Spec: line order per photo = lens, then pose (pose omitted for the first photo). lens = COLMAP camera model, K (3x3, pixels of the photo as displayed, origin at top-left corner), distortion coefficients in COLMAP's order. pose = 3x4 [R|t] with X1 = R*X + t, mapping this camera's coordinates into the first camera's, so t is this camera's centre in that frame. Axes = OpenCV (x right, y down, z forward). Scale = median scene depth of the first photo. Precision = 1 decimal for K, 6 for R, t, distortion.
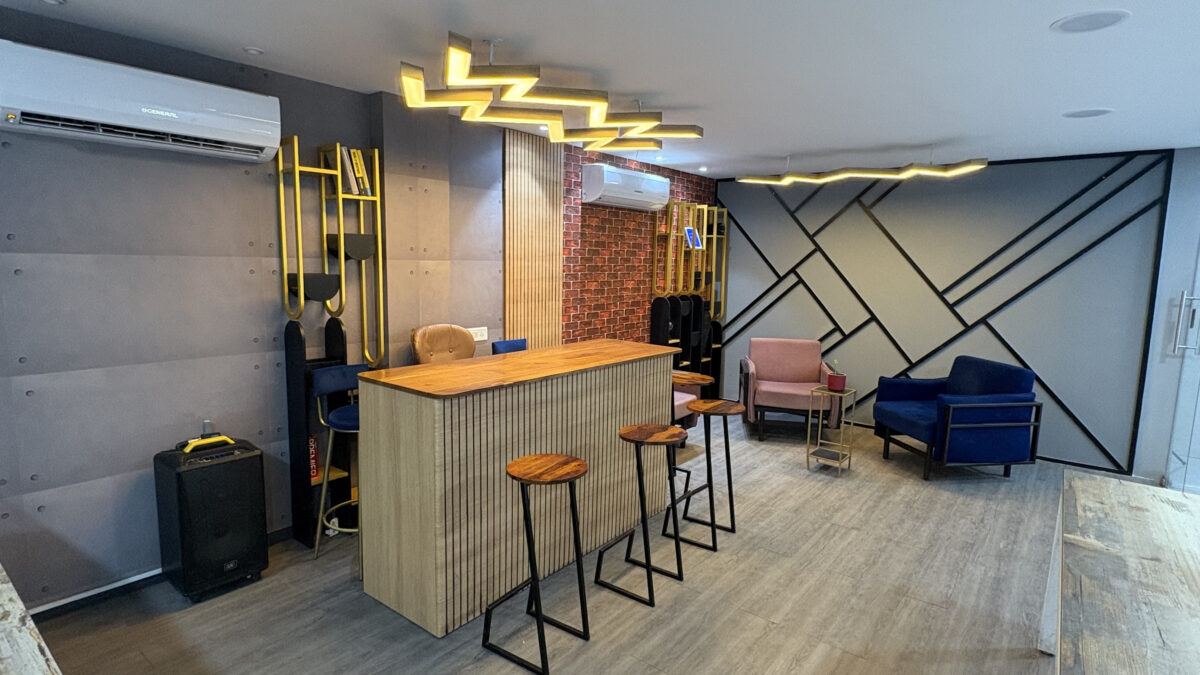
lens RADIAL K [[612.4, 0, 600.0], [0, 612.4, 341.4], [0, 0, 1]] dist [-0.001347, -0.001426]
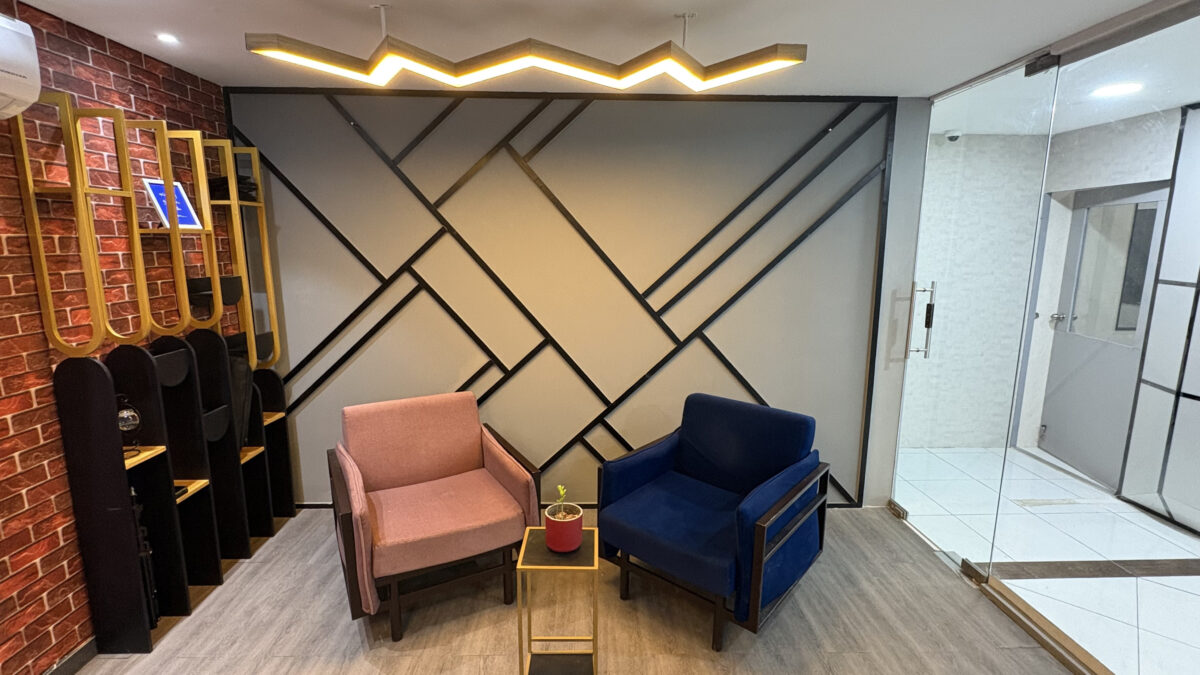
lens RADIAL K [[540.1, 0, 599.6], [0, 540.1, 336.9], [0, 0, 1]] dist [-0.002542, 0.001454]
pose [[0.765731, -0.128689, 0.630155, 0.155767], [0.096515, 0.991675, 0.085239, -0.092839], [-0.635878, -0.004451, 0.771776, 0.602754]]
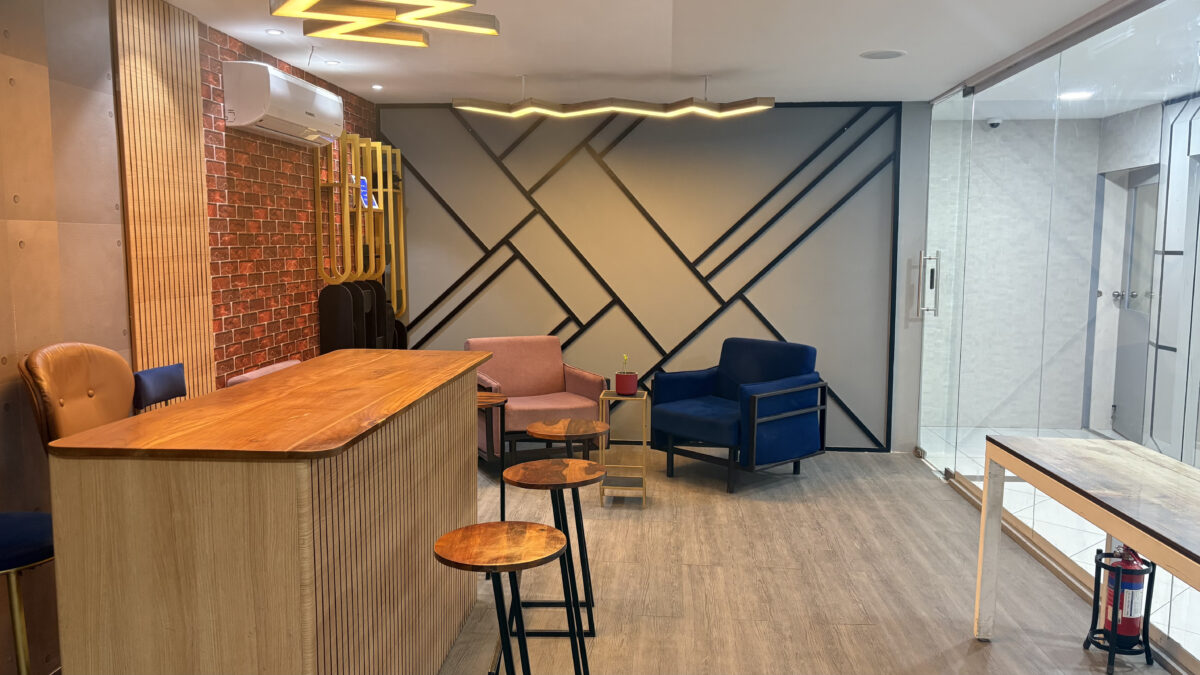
lens RADIAL K [[906.3, 0, 597.6], [0, 906.3, 342.5], [0, 0, 1]] dist [0.053786, -0.035854]
pose [[0.827066, -0.078171, 0.556643, -0.230529], [0.087783, 0.996095, 0.009456, 0.002025], [-0.555208, 0.041044, 0.830698, 0.082208]]
